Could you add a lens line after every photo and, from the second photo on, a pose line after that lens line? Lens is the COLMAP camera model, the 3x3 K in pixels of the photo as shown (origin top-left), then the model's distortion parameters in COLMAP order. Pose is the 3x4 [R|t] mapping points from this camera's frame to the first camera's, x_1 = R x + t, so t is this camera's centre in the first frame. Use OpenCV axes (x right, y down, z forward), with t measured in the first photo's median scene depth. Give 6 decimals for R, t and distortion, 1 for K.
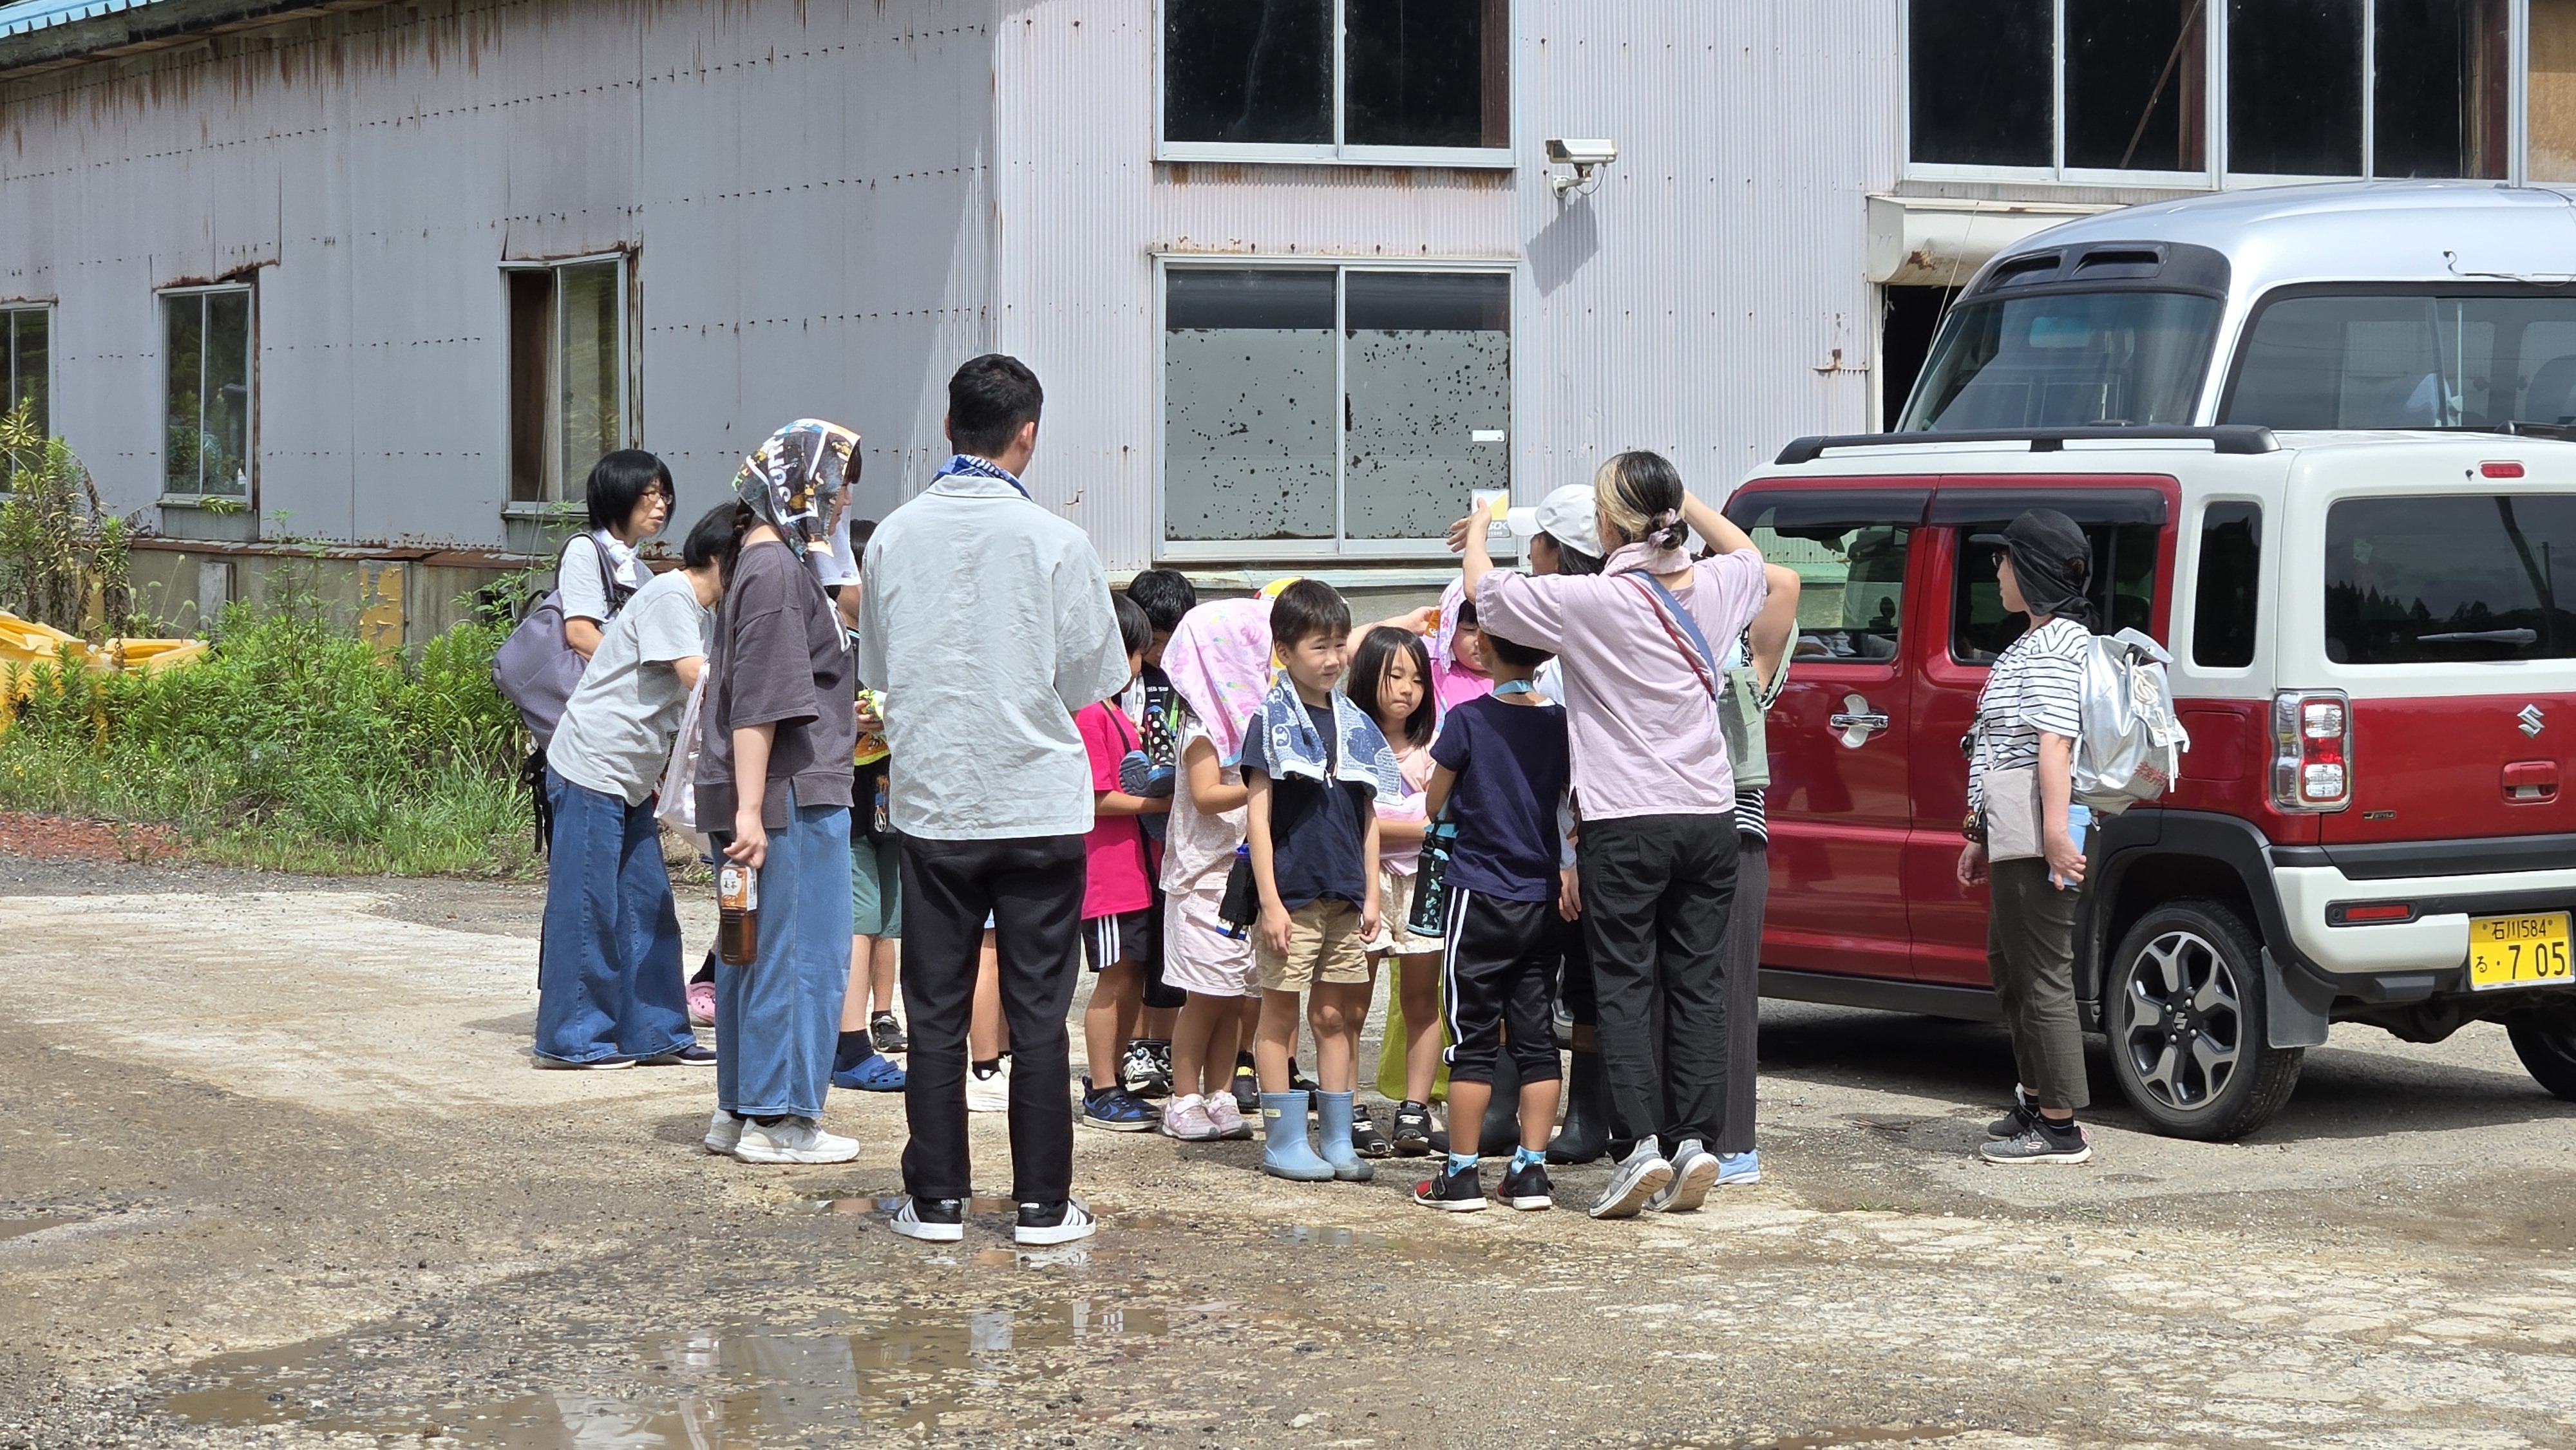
lens RADIAL K [[5683.2, 0, 1286.1], [0, 5683.2, 729.0], [0, 0, 1]] dist [-0.197281, 0.000000]
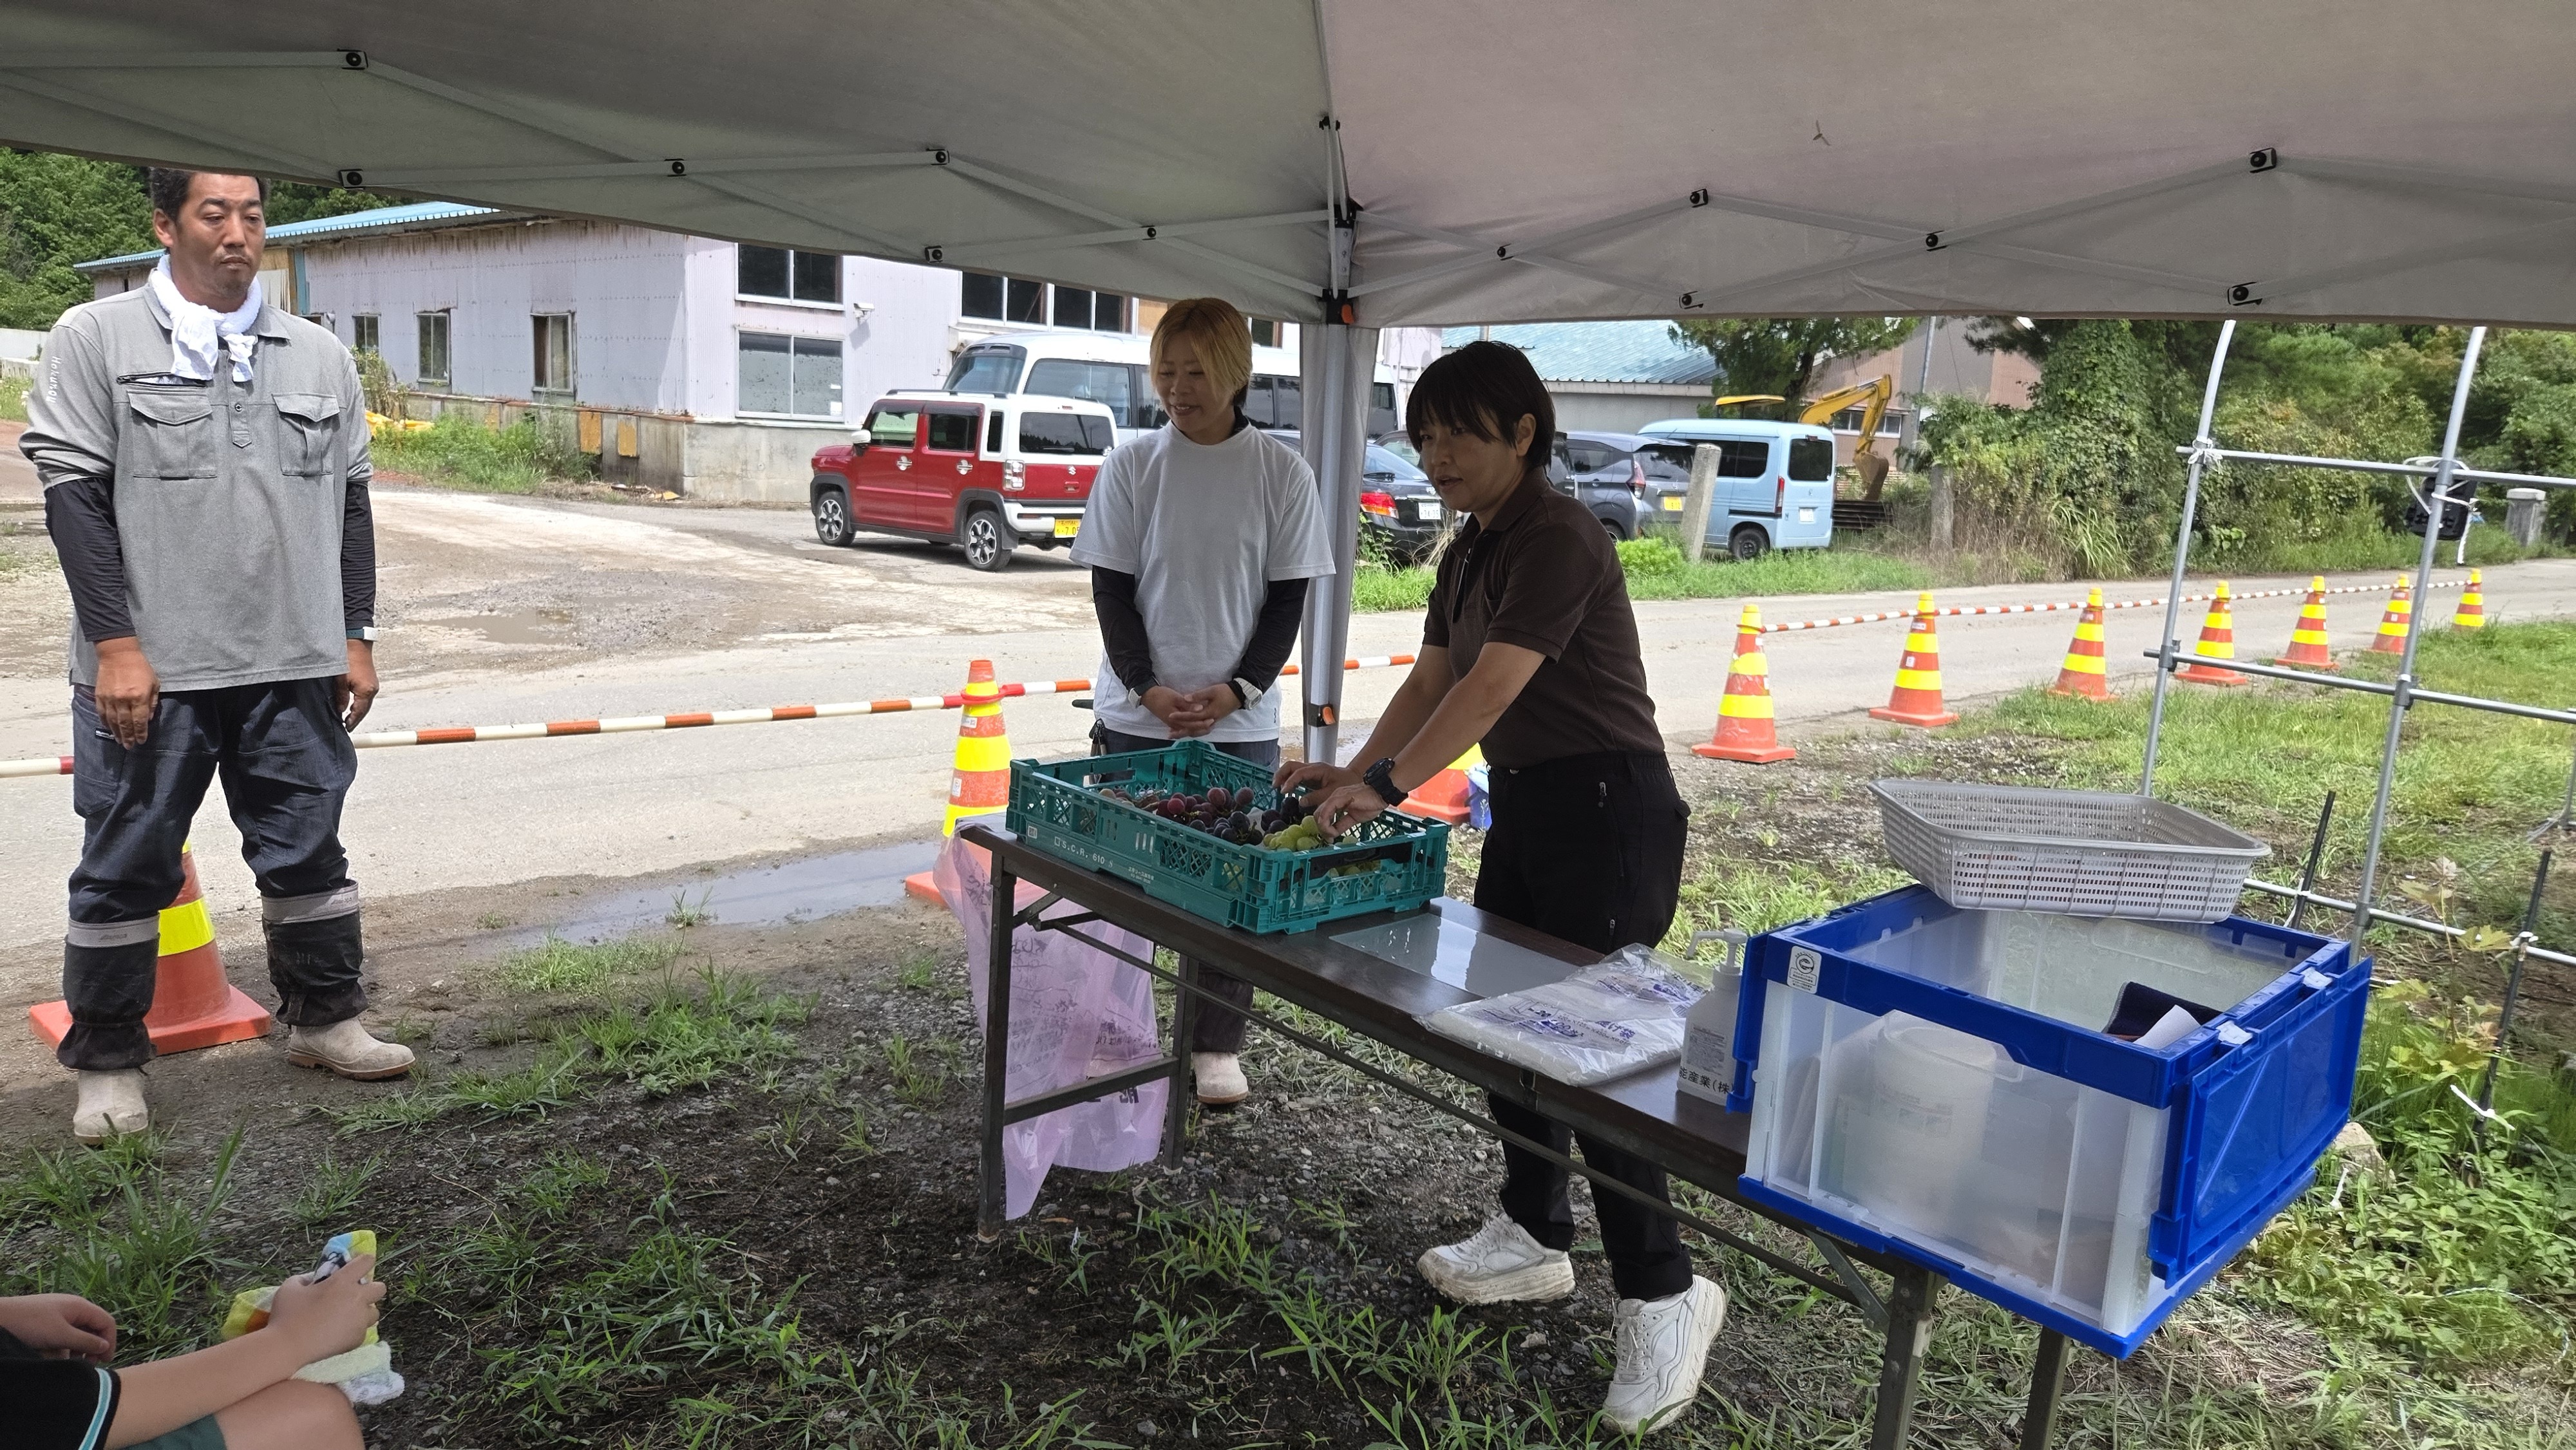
lens RADIAL K [[1631.5, 0, 1304.3], [0, 1631.5, 719.2], [0, 0, 1]] dist [-0.005017, -0.015574]
pose [[0.955415, 0.008452, 0.295145, 0.021742], [-0.049312, 0.990119, 0.131273, 0.007729], [-0.291119, -0.139974, 0.946391, -0.102352]]
